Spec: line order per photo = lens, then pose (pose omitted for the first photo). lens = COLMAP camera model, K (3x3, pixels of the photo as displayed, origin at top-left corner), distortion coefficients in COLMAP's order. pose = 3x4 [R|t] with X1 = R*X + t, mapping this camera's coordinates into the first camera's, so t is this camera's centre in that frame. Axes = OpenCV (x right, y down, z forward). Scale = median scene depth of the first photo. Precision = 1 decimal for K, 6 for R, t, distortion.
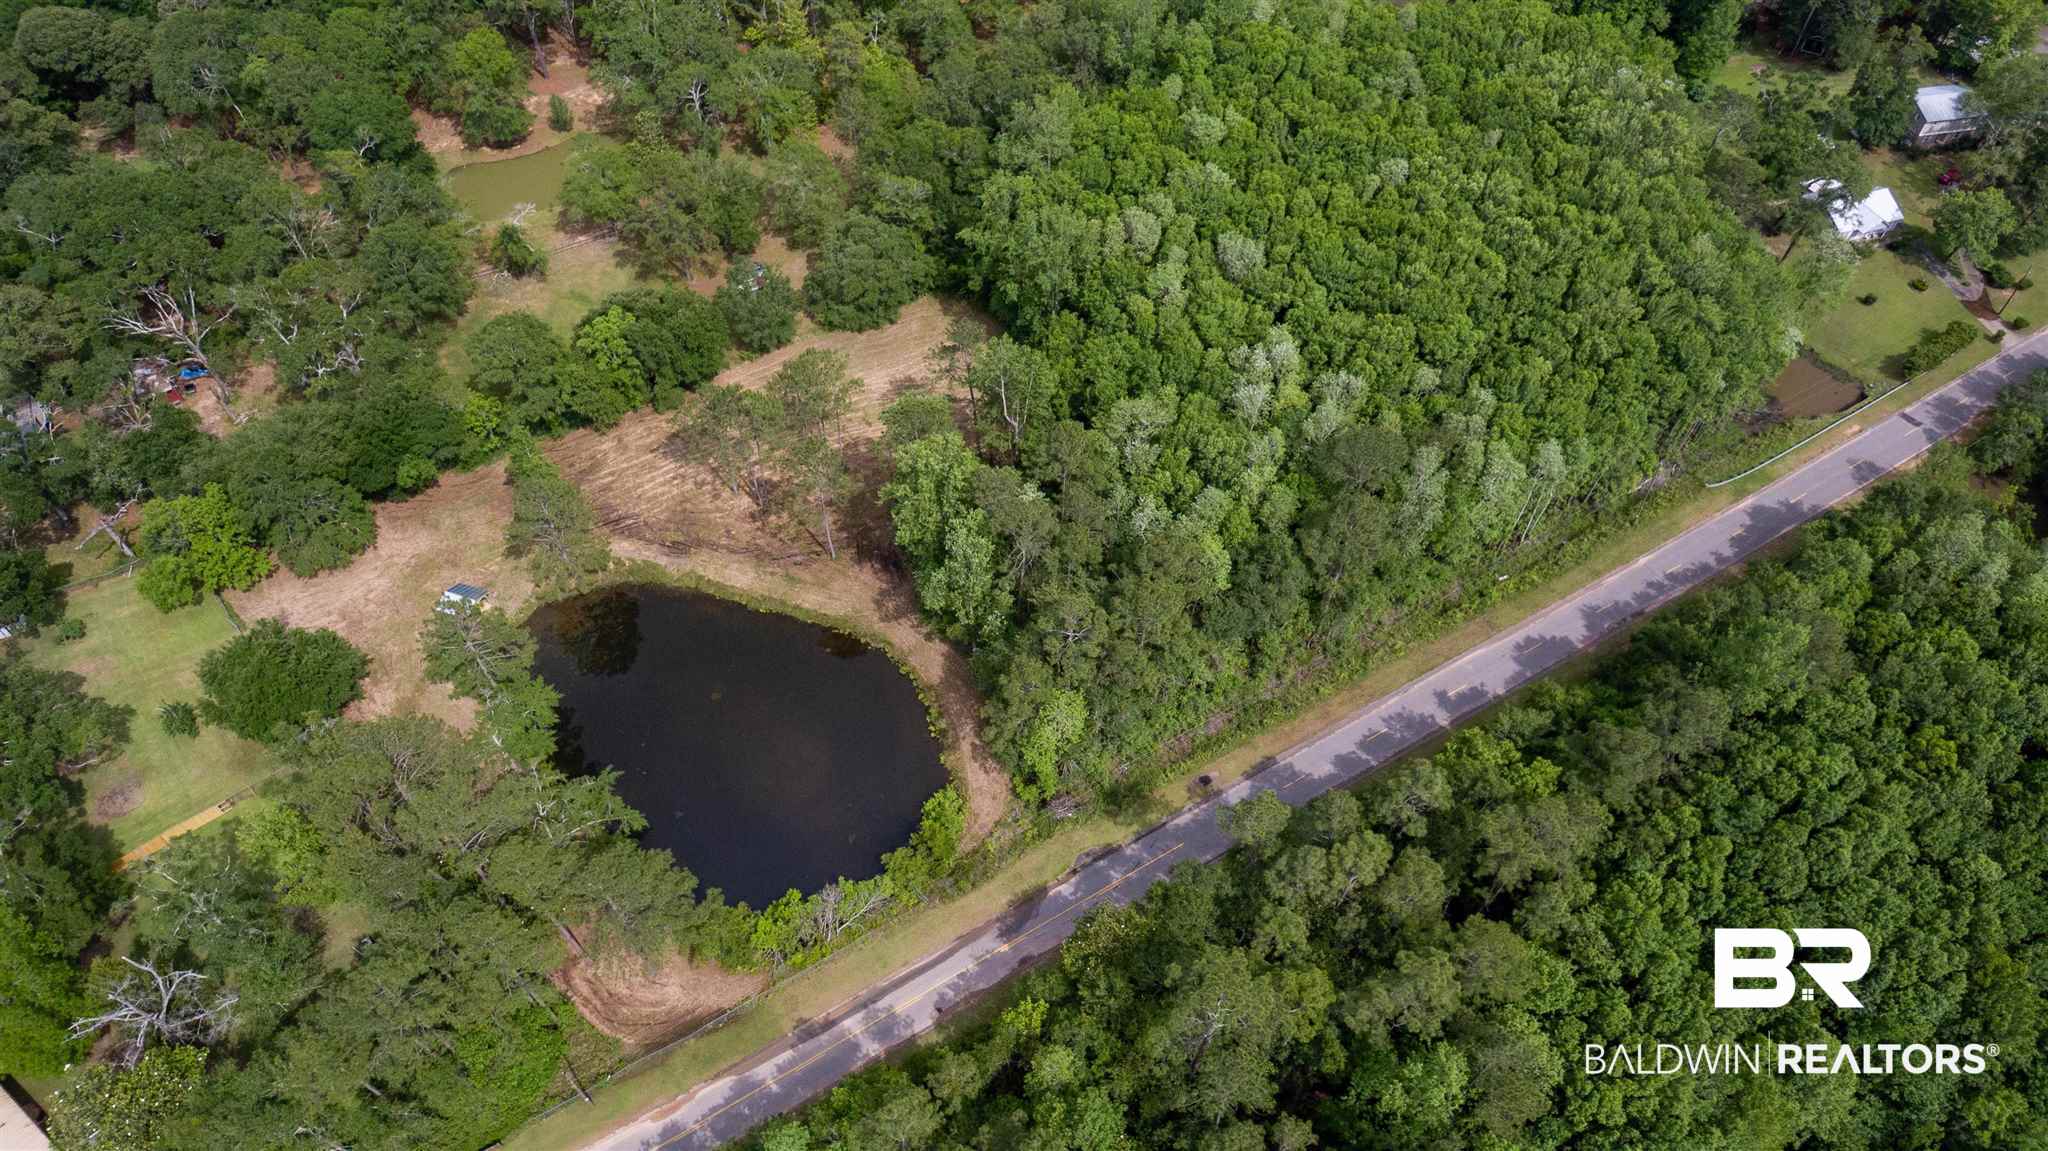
lens RADIAL K [[1215.0, 0, 1036.8], [0, 1215.0, 600.3], [0, 0, 1]] dist [0.098001, -0.130900]
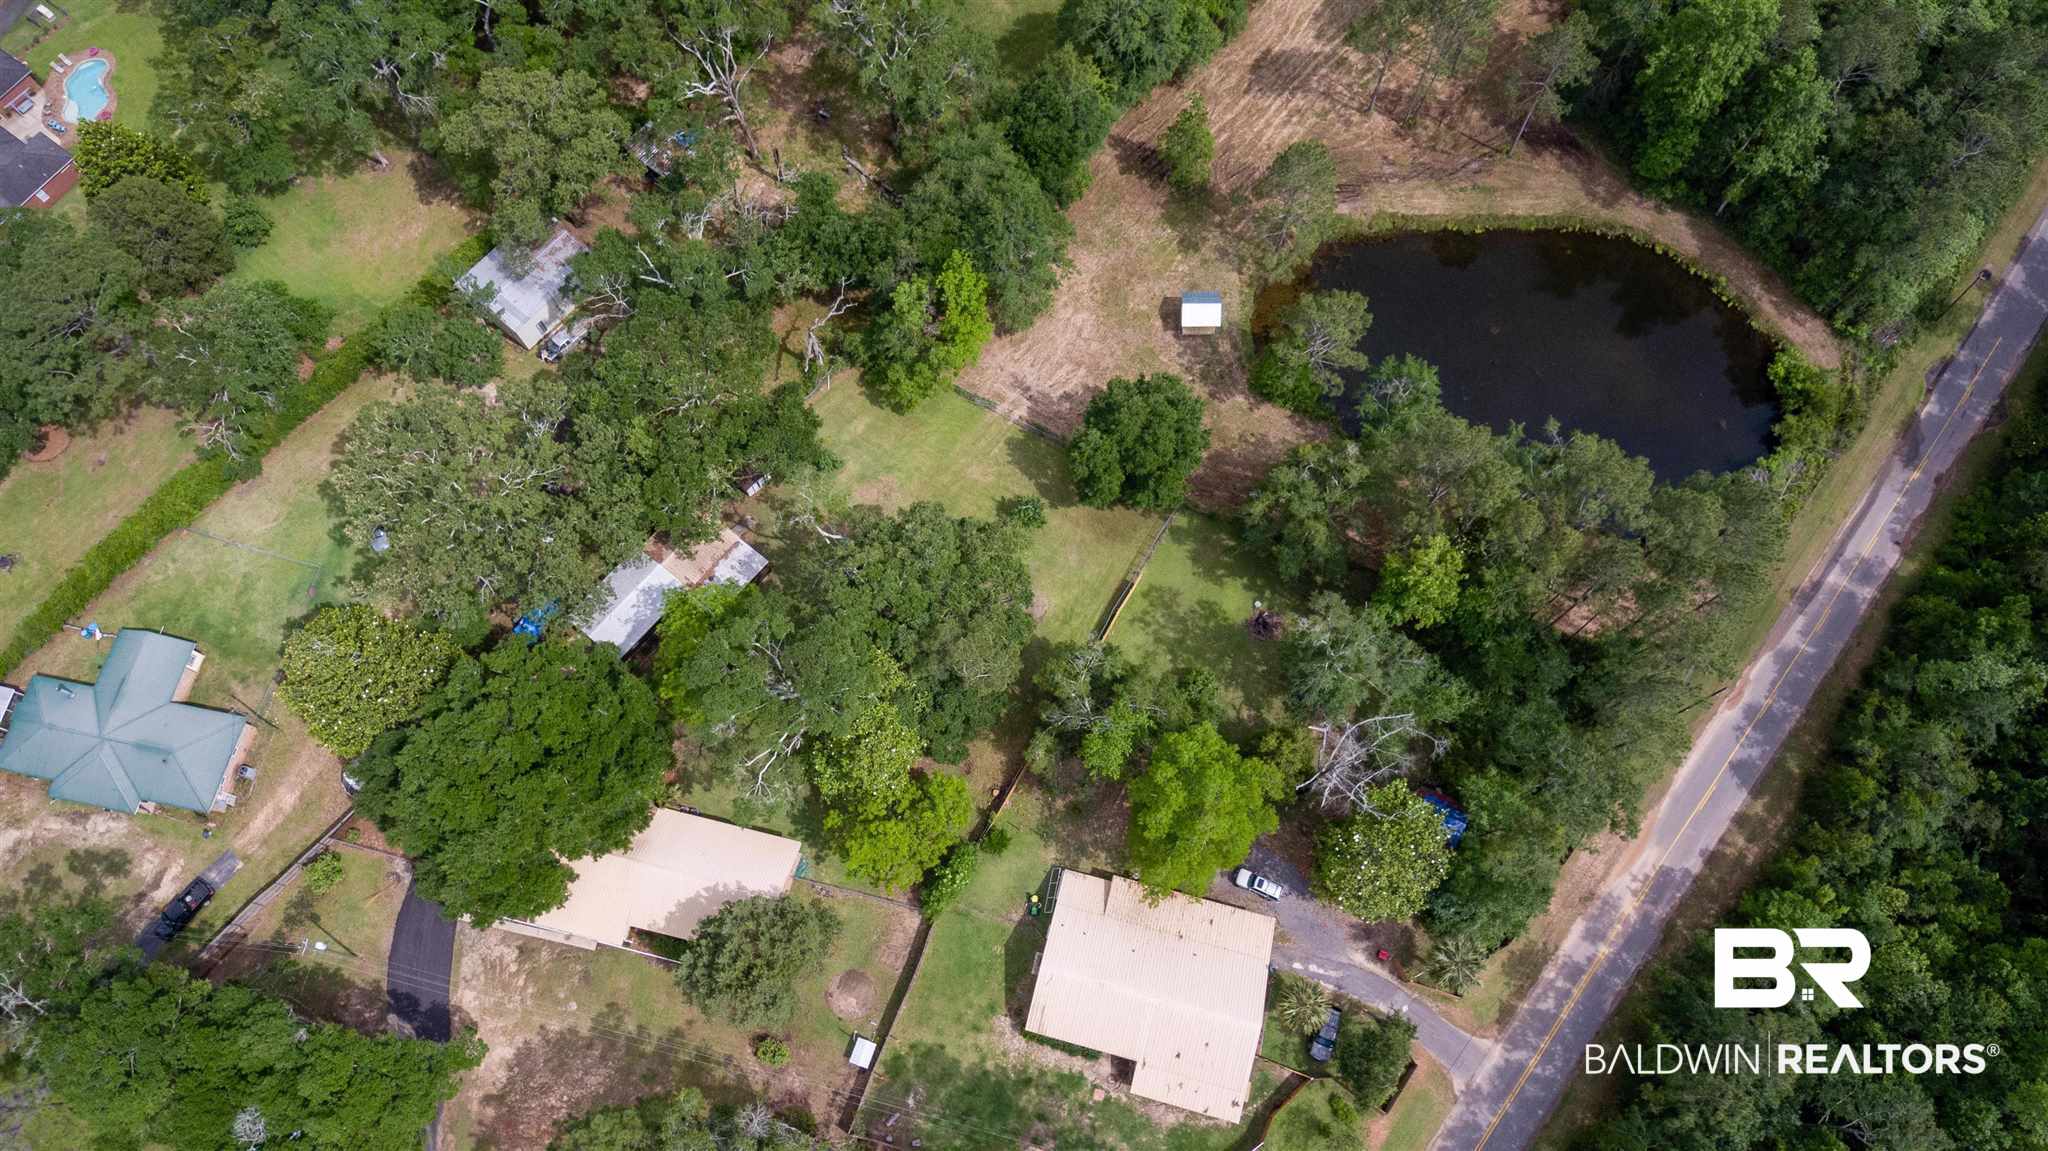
lens RADIAL K [[1215.0, 0, 1036.8], [0, 1215.0, 600.3], [0, 0, 1]] dist [0.098001, -0.130900]
pose [[0.946601, -0.304014, 0.107337, -0.836313], [0.254708, 0.909284, 0.329131, -0.150144], [-0.197660, -0.284216, 0.938164, 0.115762]]
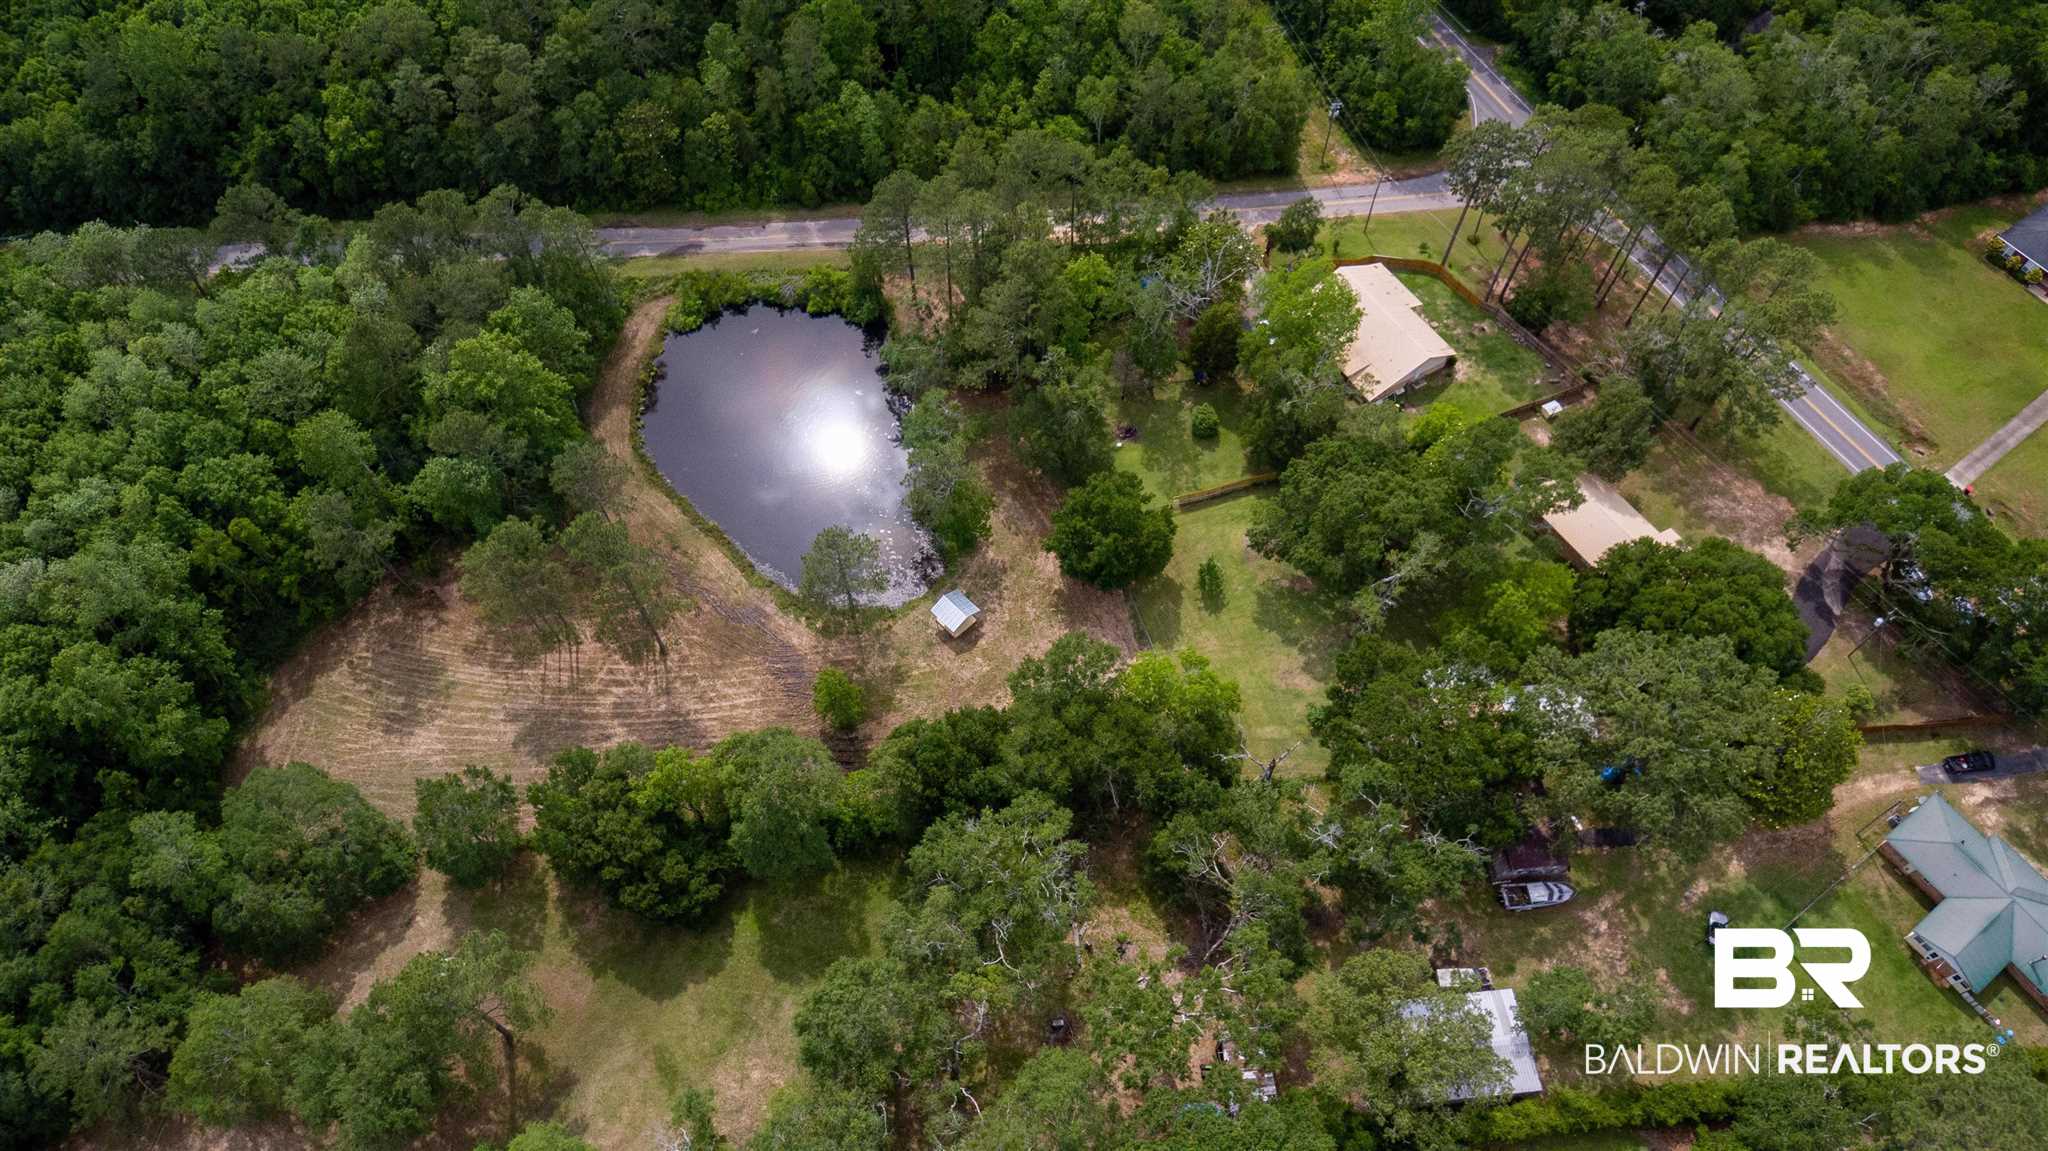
lens RADIAL K [[1215.0, 0, 1036.8], [0, 1215.0, 600.3], [0, 0, 1]] dist [0.098001, -0.130900]
pose [[-0.895032, -0.385419, 0.224433, -0.836465], [0.342419, -0.271392, 0.899497, -0.977134], [-0.285774, 0.881929, 0.374880, 0.670083]]
